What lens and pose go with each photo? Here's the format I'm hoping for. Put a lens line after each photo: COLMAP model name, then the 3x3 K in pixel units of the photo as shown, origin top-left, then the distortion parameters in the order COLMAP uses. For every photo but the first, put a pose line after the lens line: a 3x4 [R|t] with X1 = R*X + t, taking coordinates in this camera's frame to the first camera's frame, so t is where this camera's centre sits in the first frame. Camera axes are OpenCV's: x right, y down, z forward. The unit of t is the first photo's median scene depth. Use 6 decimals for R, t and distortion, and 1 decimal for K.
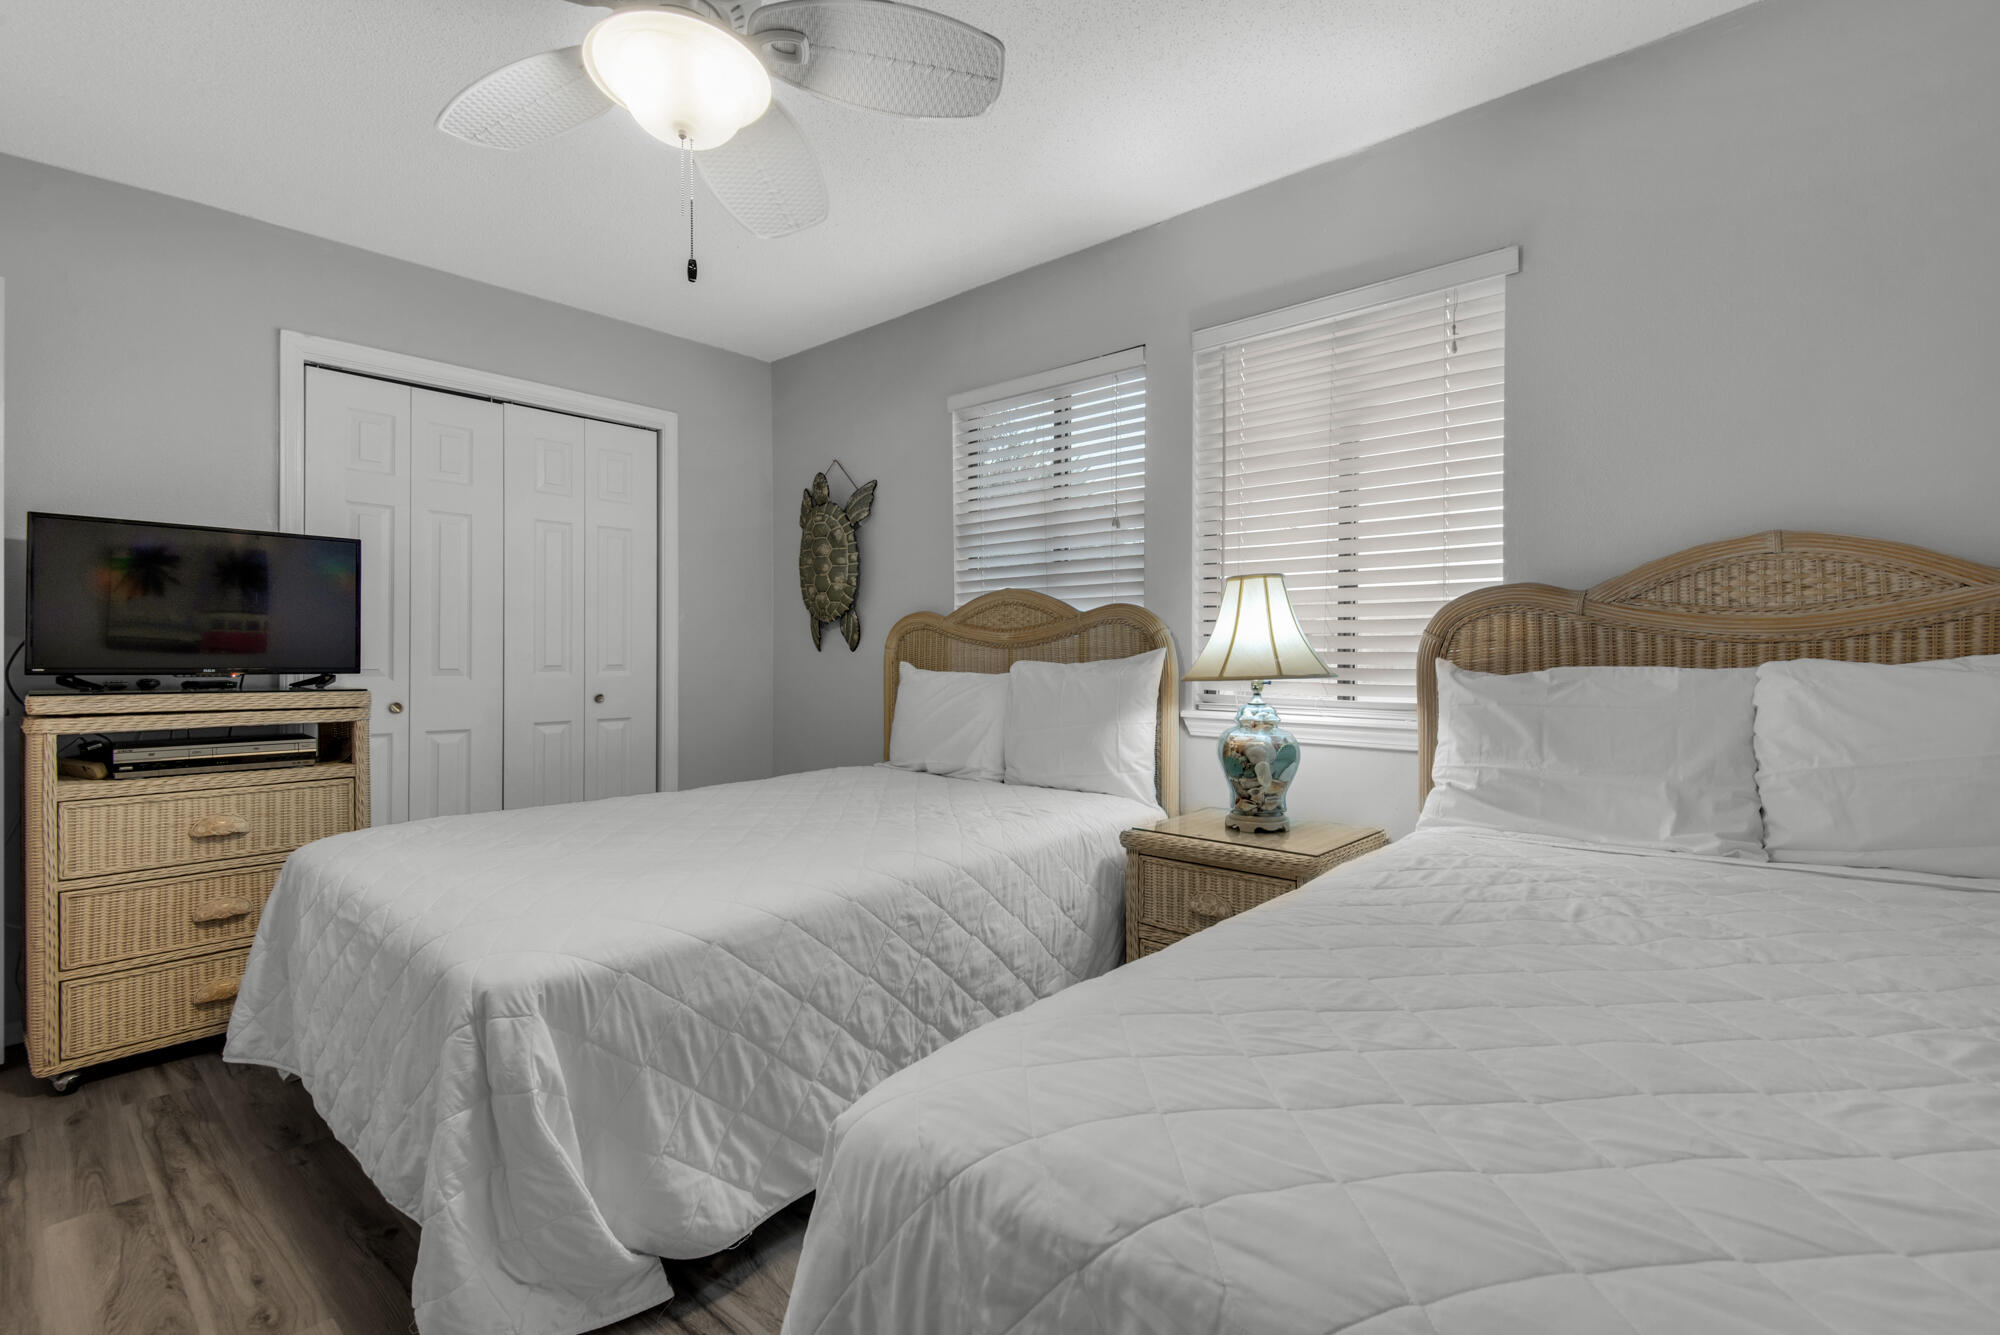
lens RADIAL K [[915.5, 0, 1008.2], [0, 915.5, 670.2], [0, 0, 1]] dist [0.031929, -0.020517]
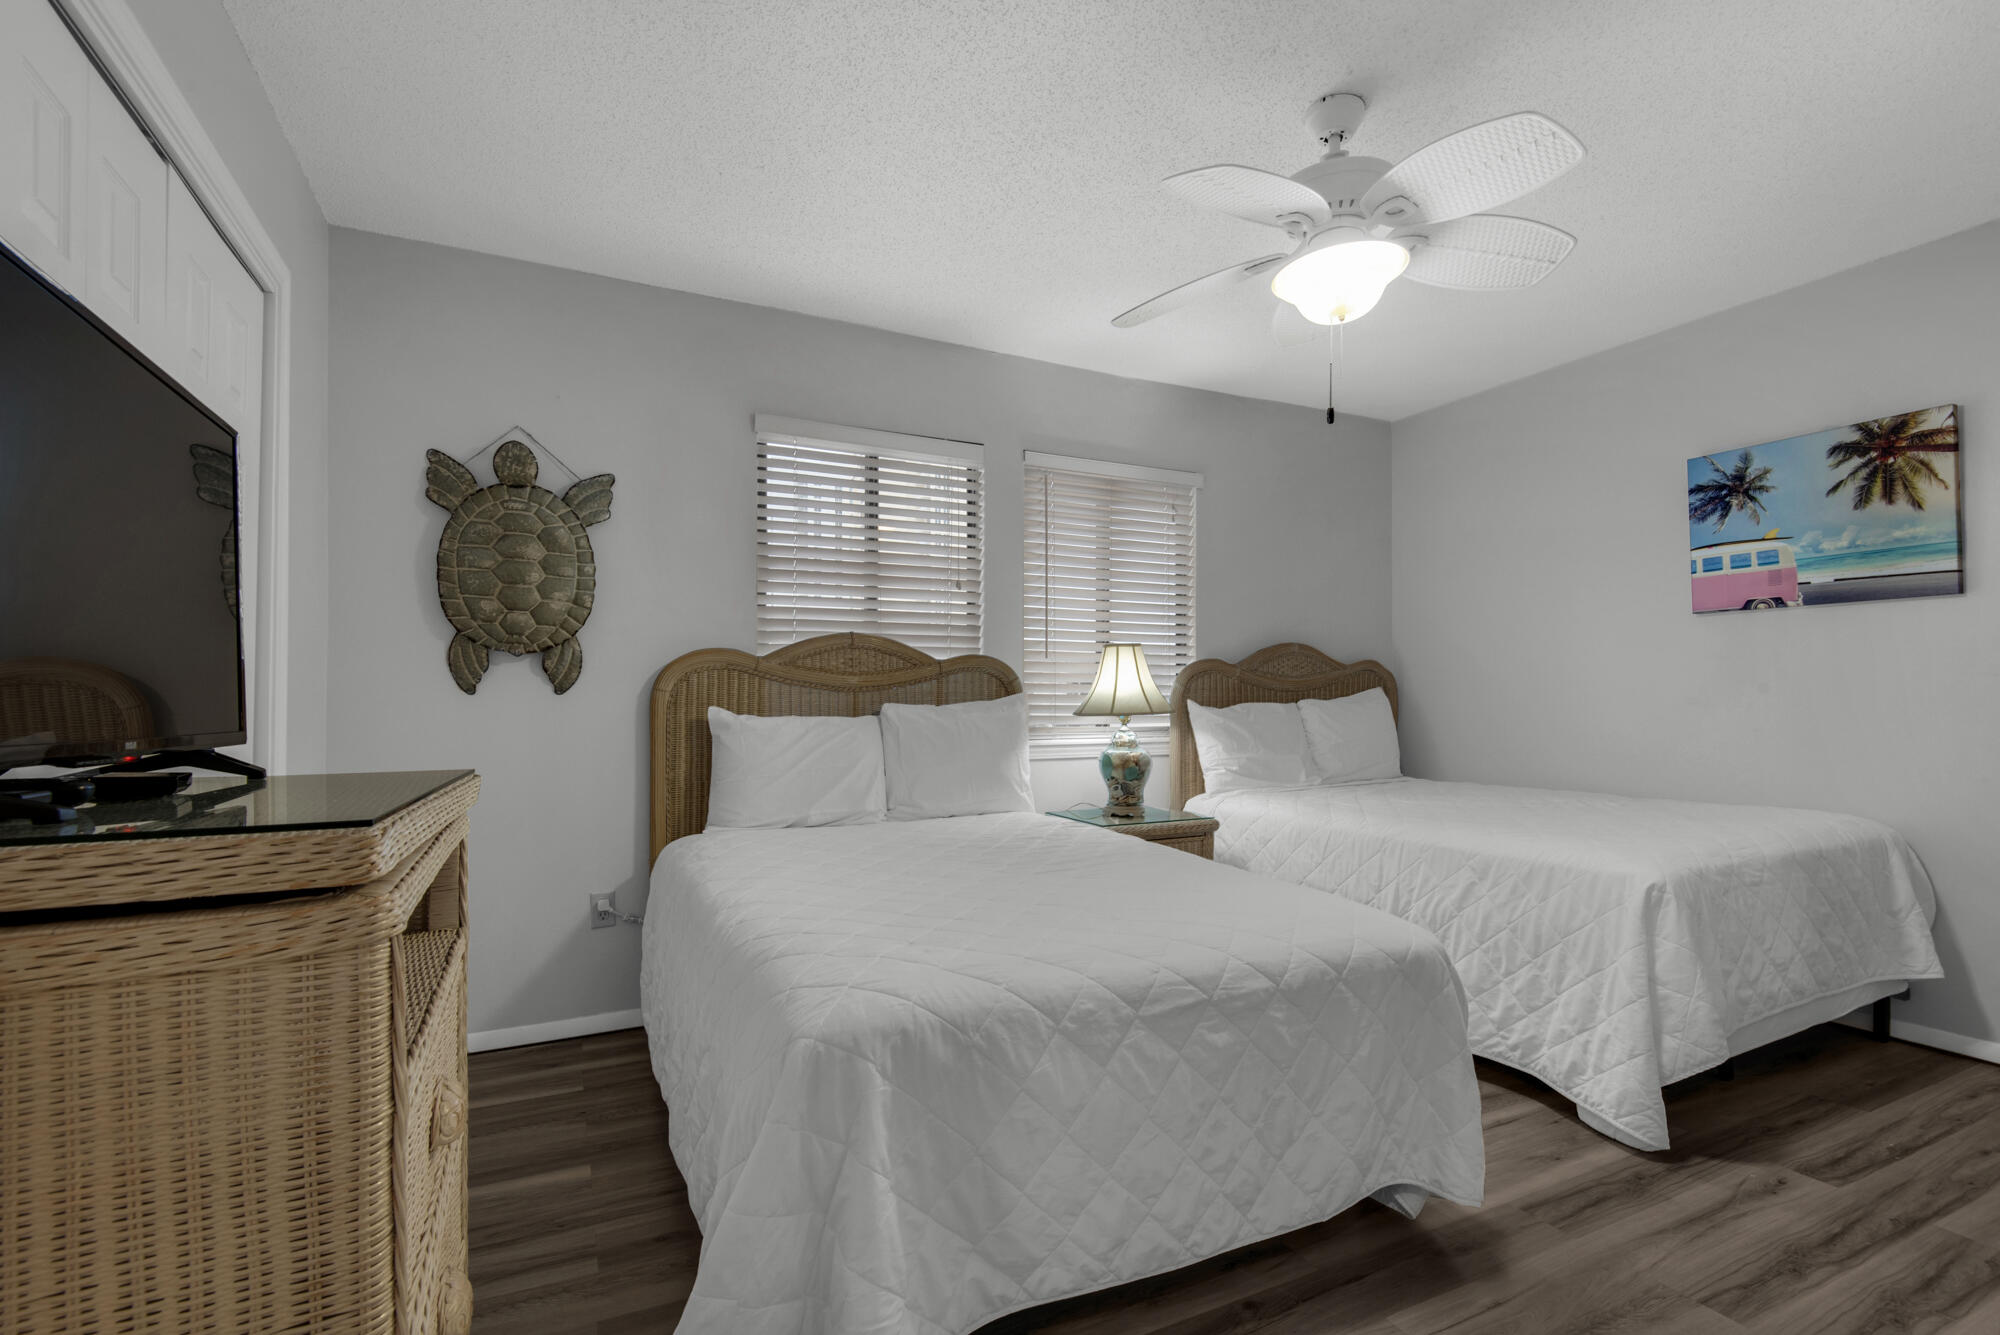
lens RADIAL K [[916.0, 0, 1012.3], [0, 916.0, 654.6], [0, 0, 1]] dist [0.028284, -0.020050]
pose [[0.361148, 0.045946, 0.931376, -0.967836], [0.019849, 0.998180, -0.056938, -0.003800], [-0.932297, 0.039050, 0.359579, 0.522762]]
